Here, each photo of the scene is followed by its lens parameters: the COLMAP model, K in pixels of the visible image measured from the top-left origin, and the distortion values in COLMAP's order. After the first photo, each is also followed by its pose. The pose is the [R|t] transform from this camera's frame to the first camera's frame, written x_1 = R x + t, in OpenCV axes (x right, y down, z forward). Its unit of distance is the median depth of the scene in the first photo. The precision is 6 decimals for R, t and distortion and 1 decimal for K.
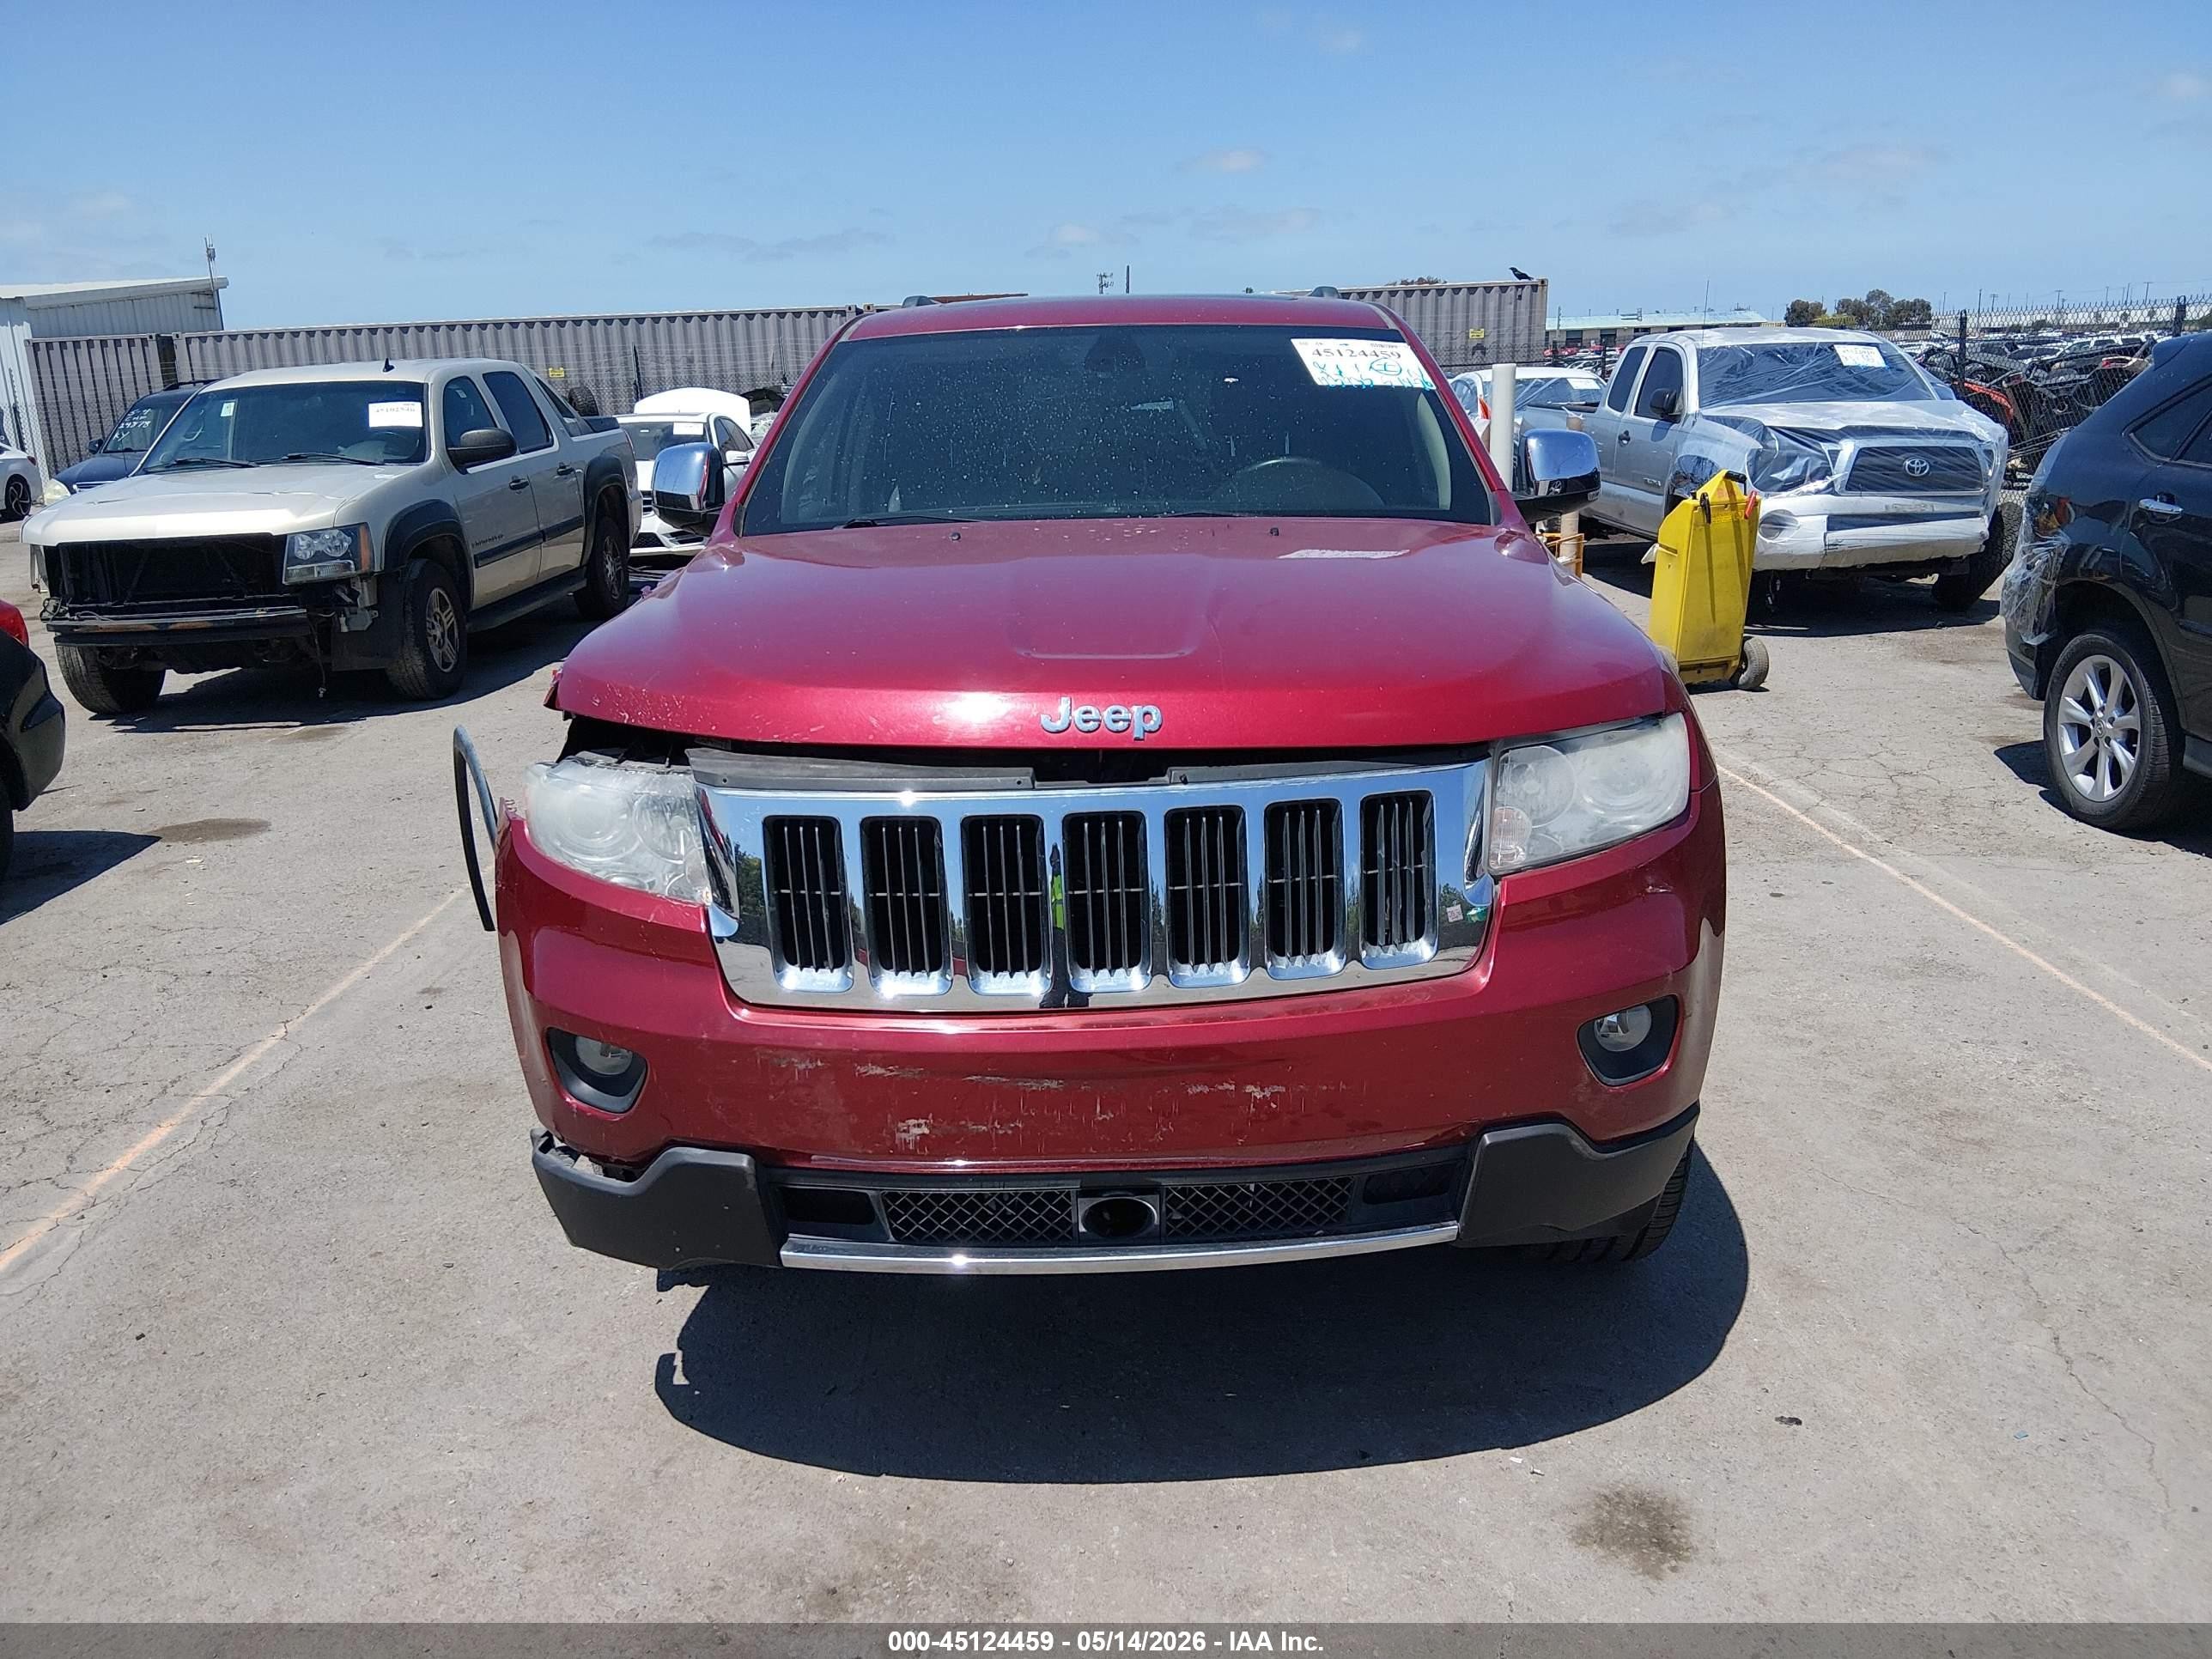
lens RADIAL K [[1664.7, 0, 1112.4], [0, 1664.7, 812.1], [0, 0, 1]] dist [0.090278, -0.141649]
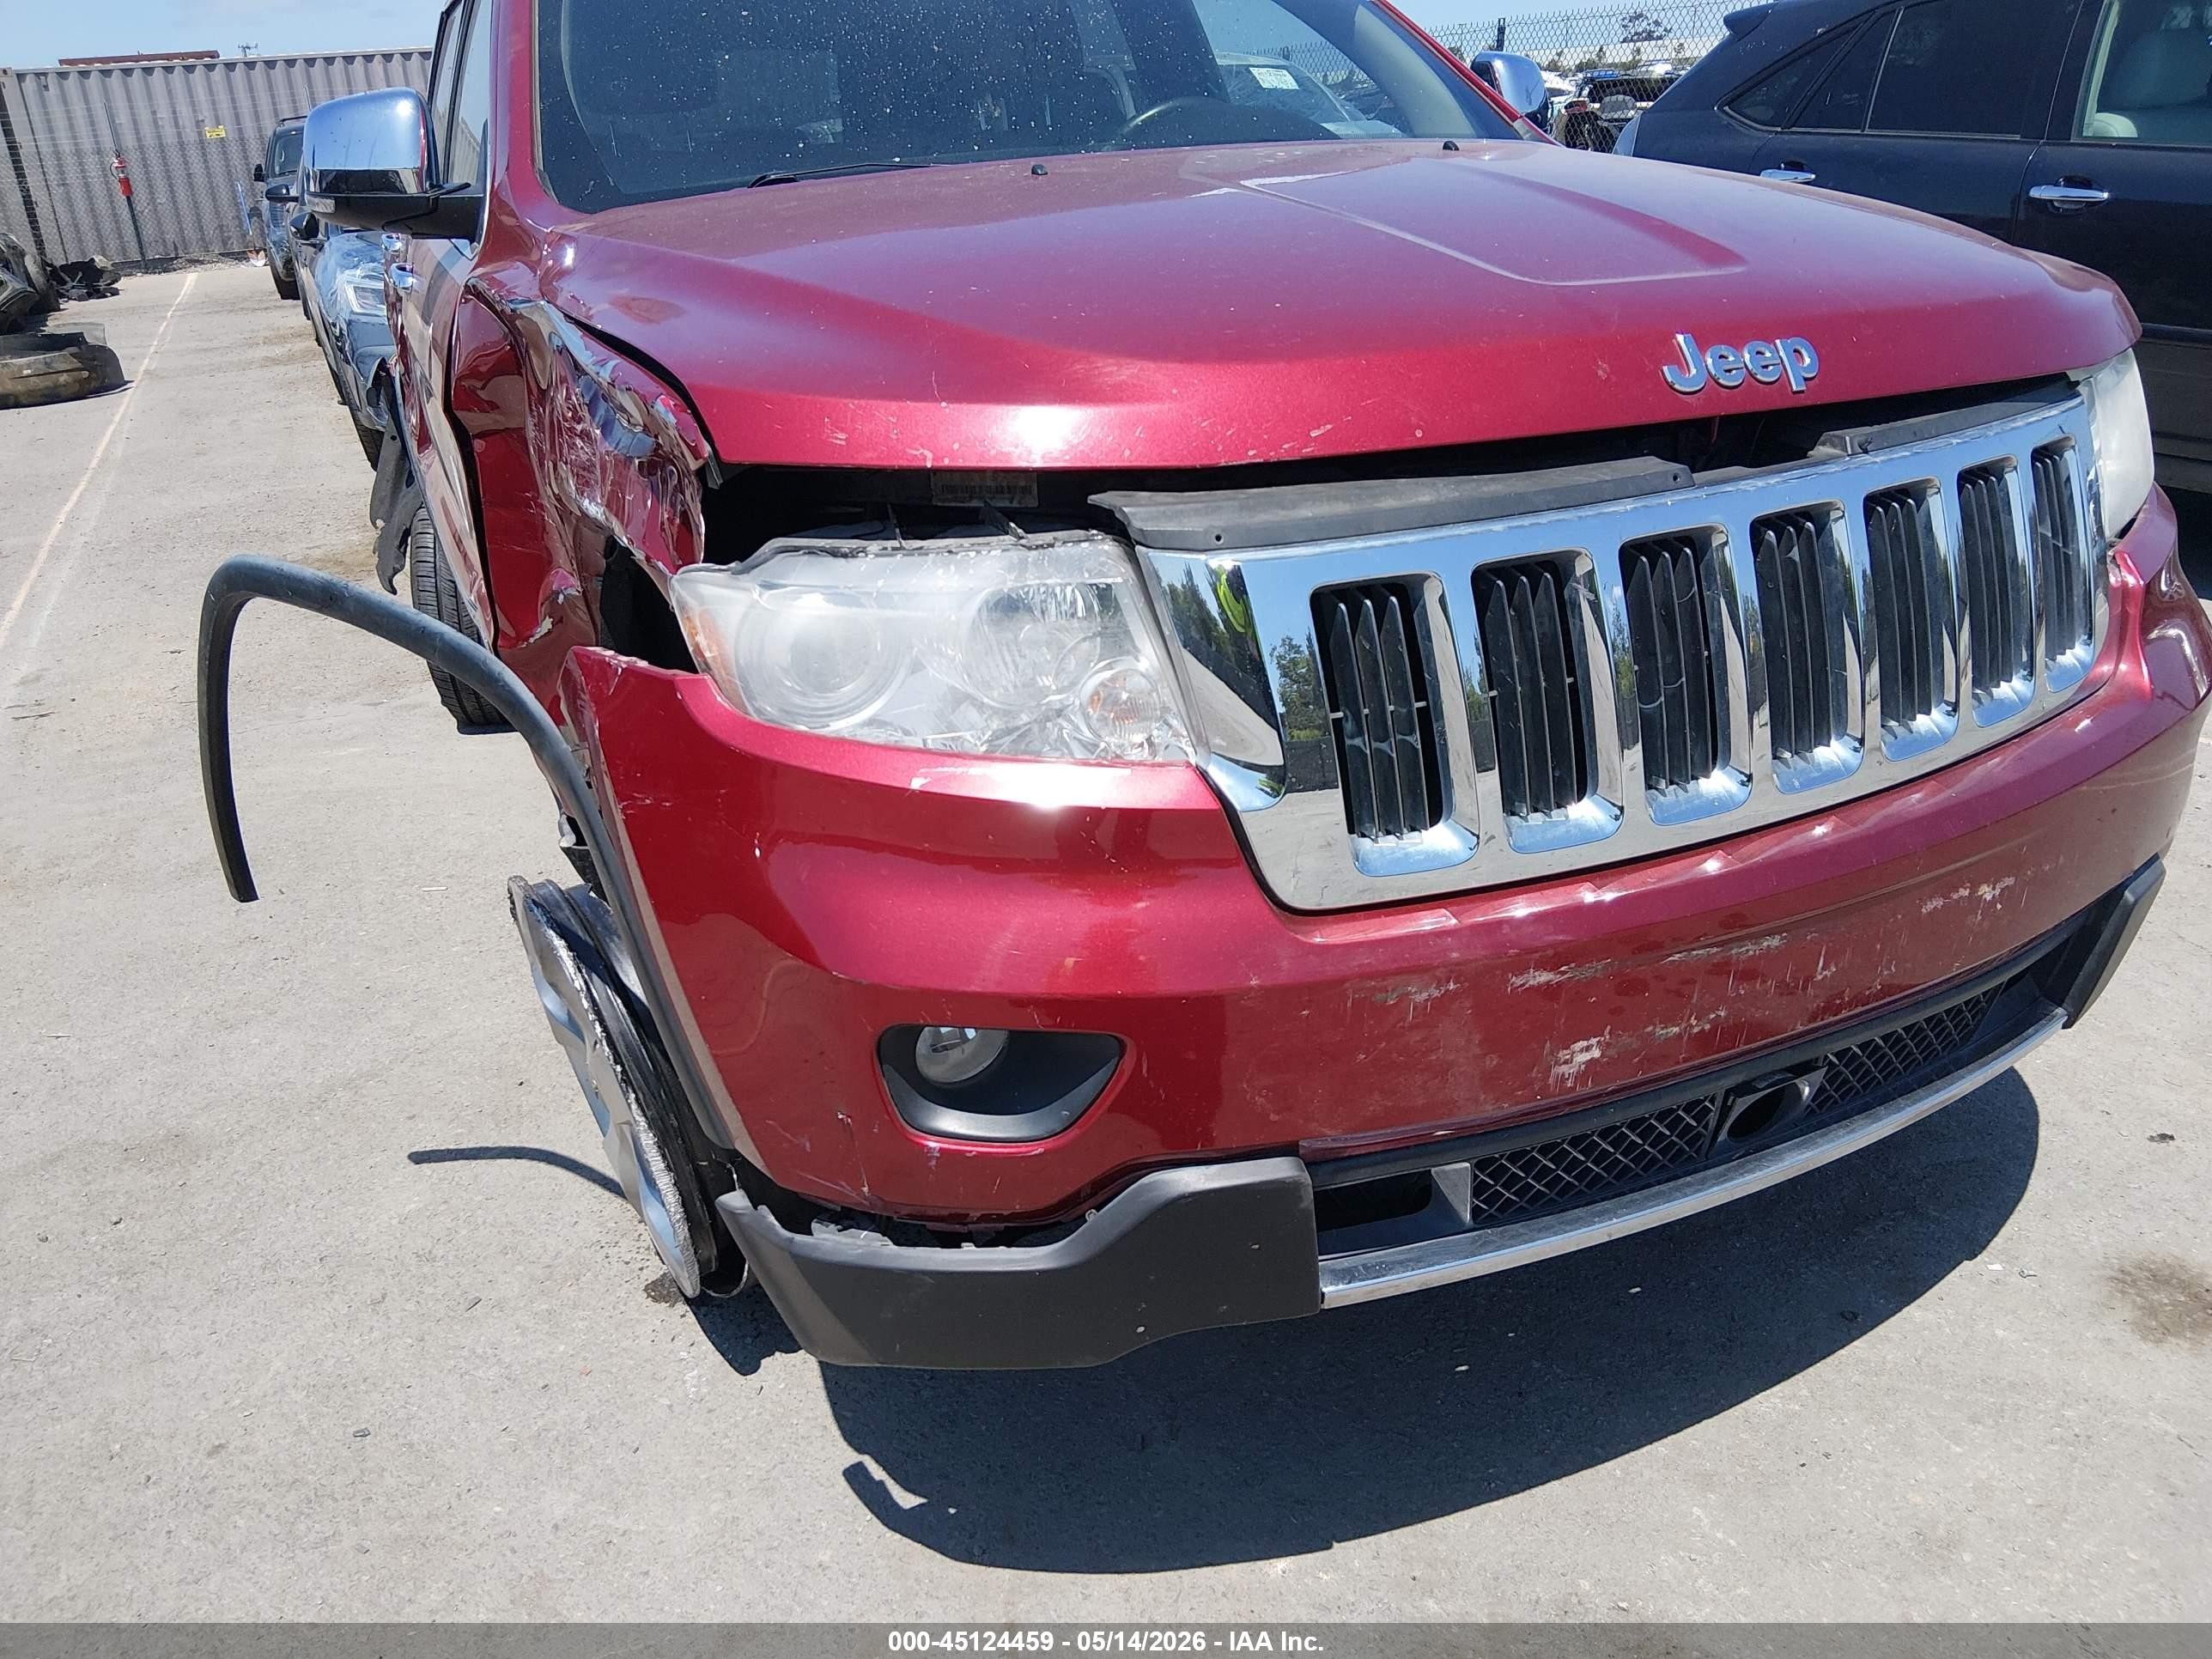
lens RADIAL K [[1664.7, 0, 1109.6], [0, 1664.7, 823.9], [0, 0, 1]] dist [0.090278, -0.141649]
pose [[0.905781, -0.178223, 0.384444, -0.406264], [0.130243, 0.980426, 0.147651, -0.009555], [-0.403234, -0.083668, 0.911264, 0.404037]]
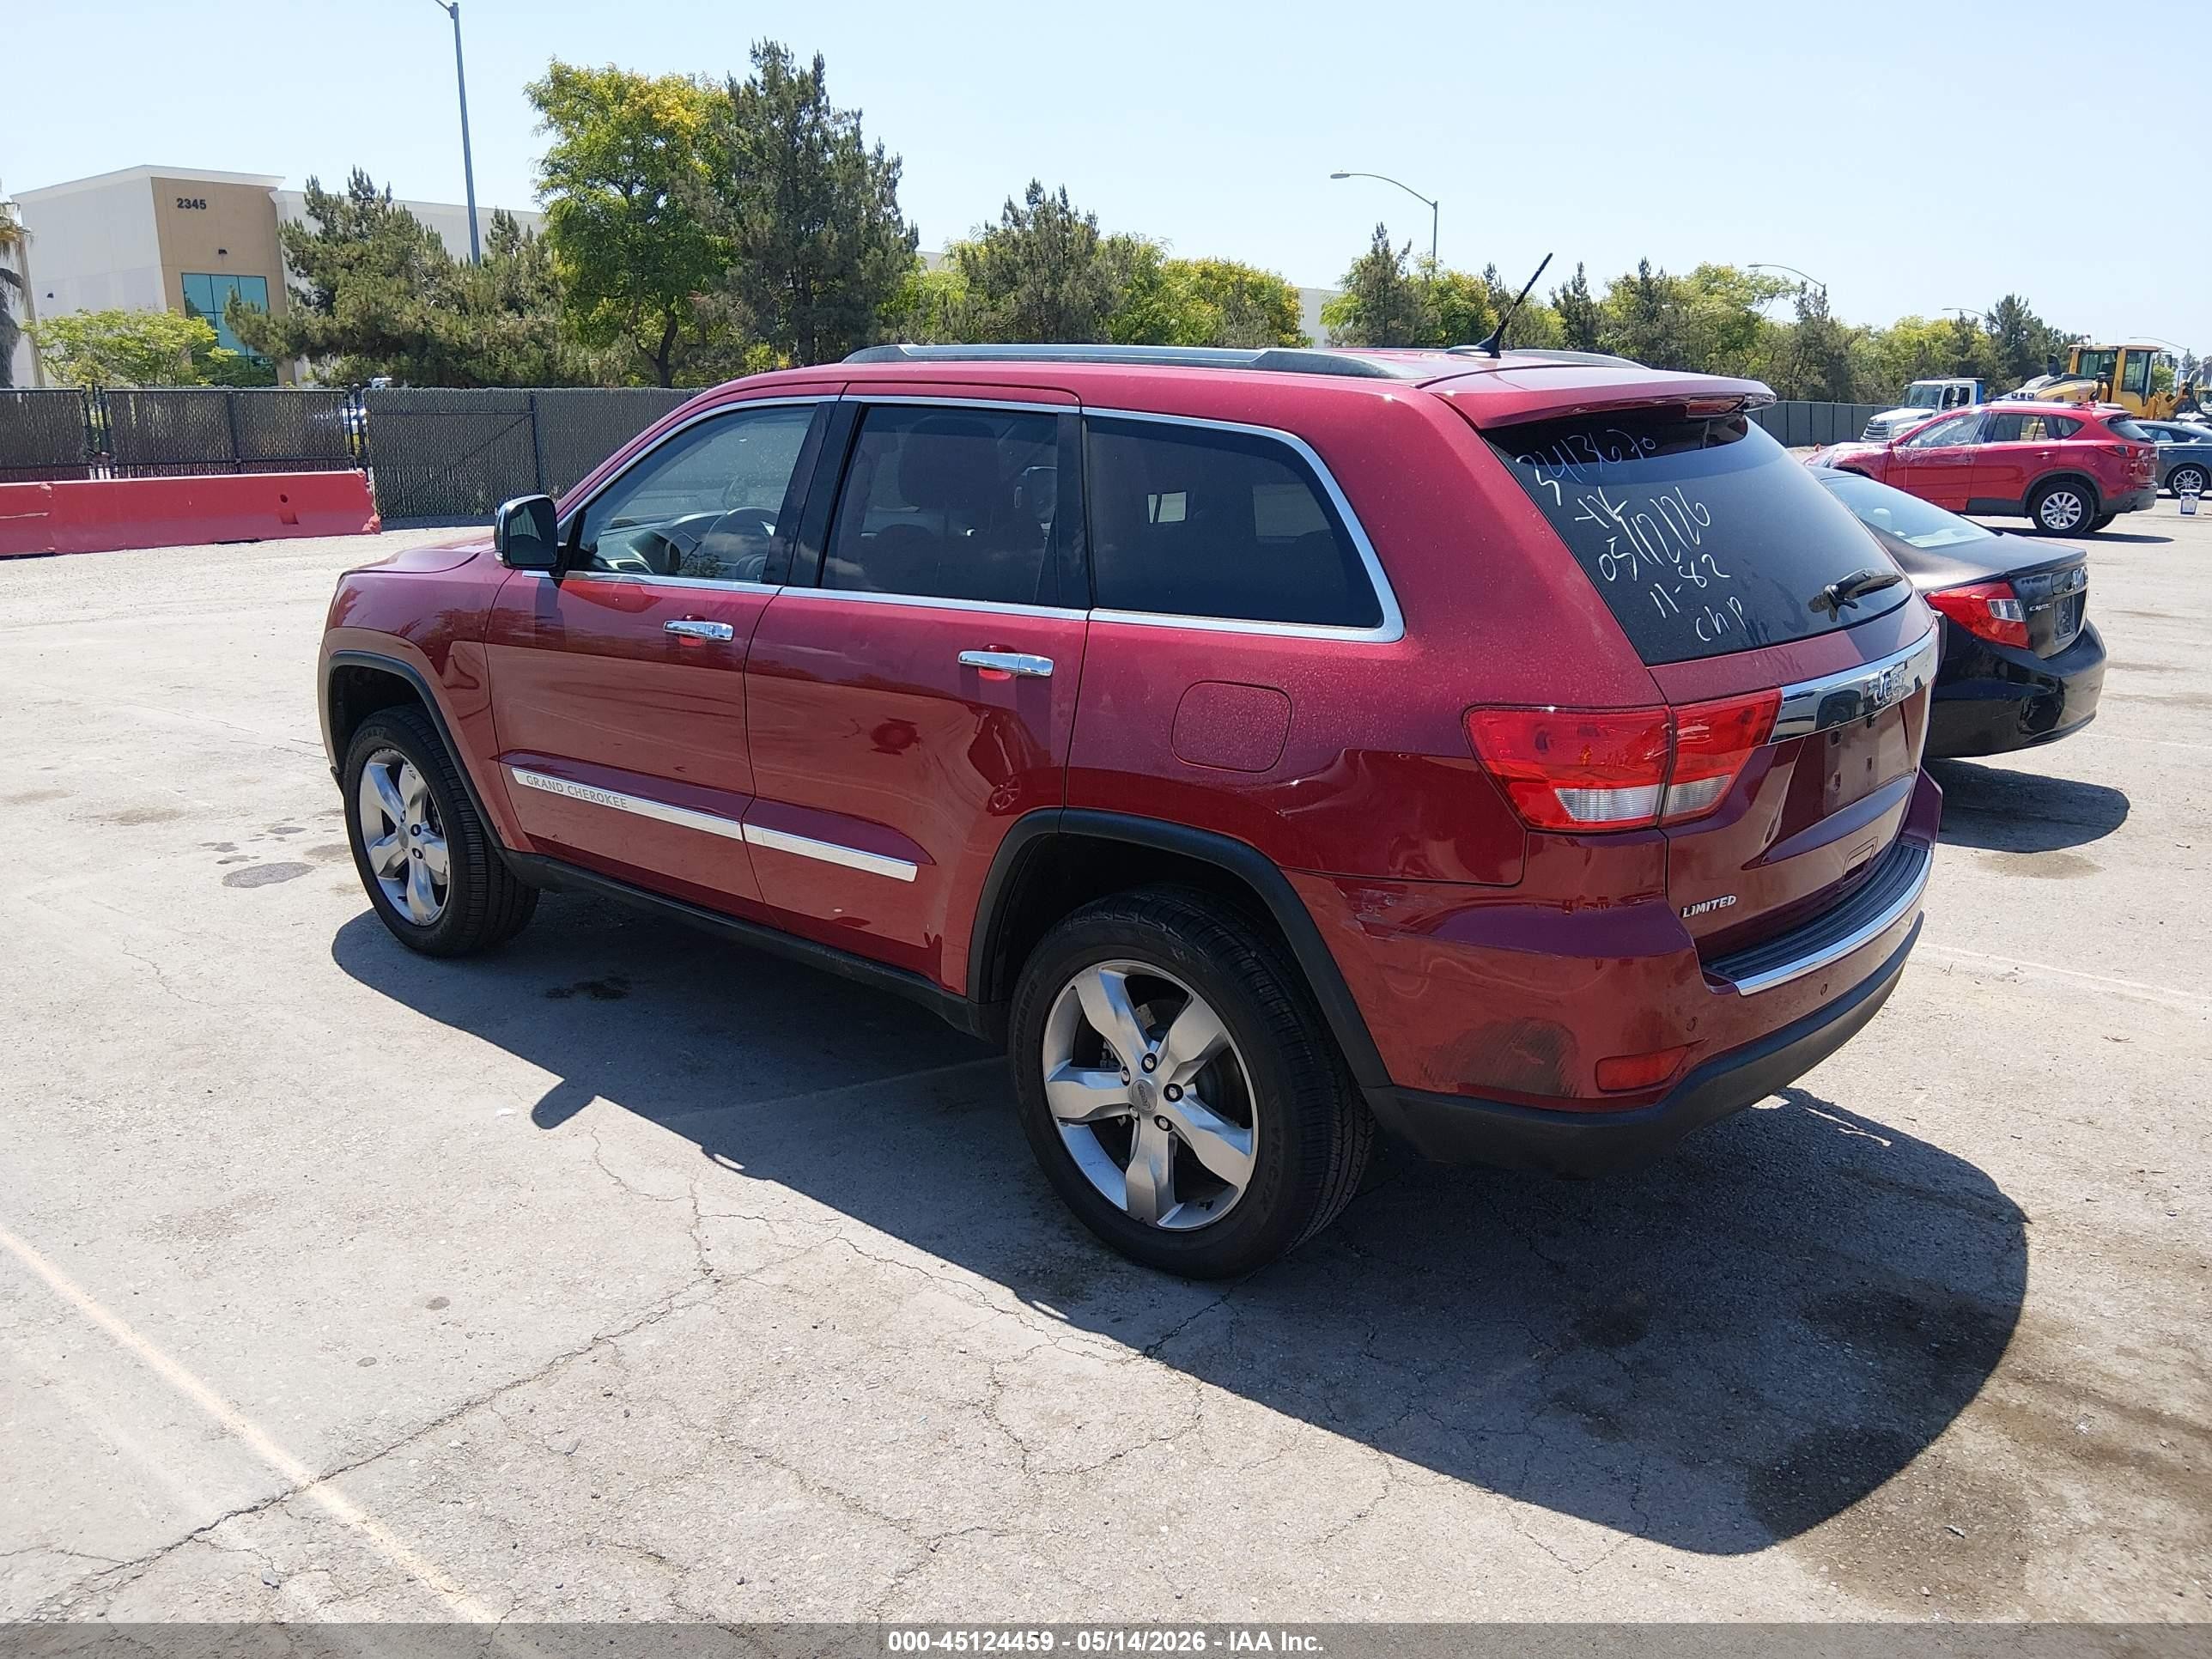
lens RADIAL K [[1664.7, 0, 1103.2], [0, 1664.7, 819.5], [0, 0, 1]] dist [0.090278, -0.141649]
pose [[-0.633999, 0.224031, -0.740172, 1.246078], [-0.167714, 0.894508, 0.414401, -0.788180], [0.754929, 0.386867, -0.529544, 2.723597]]
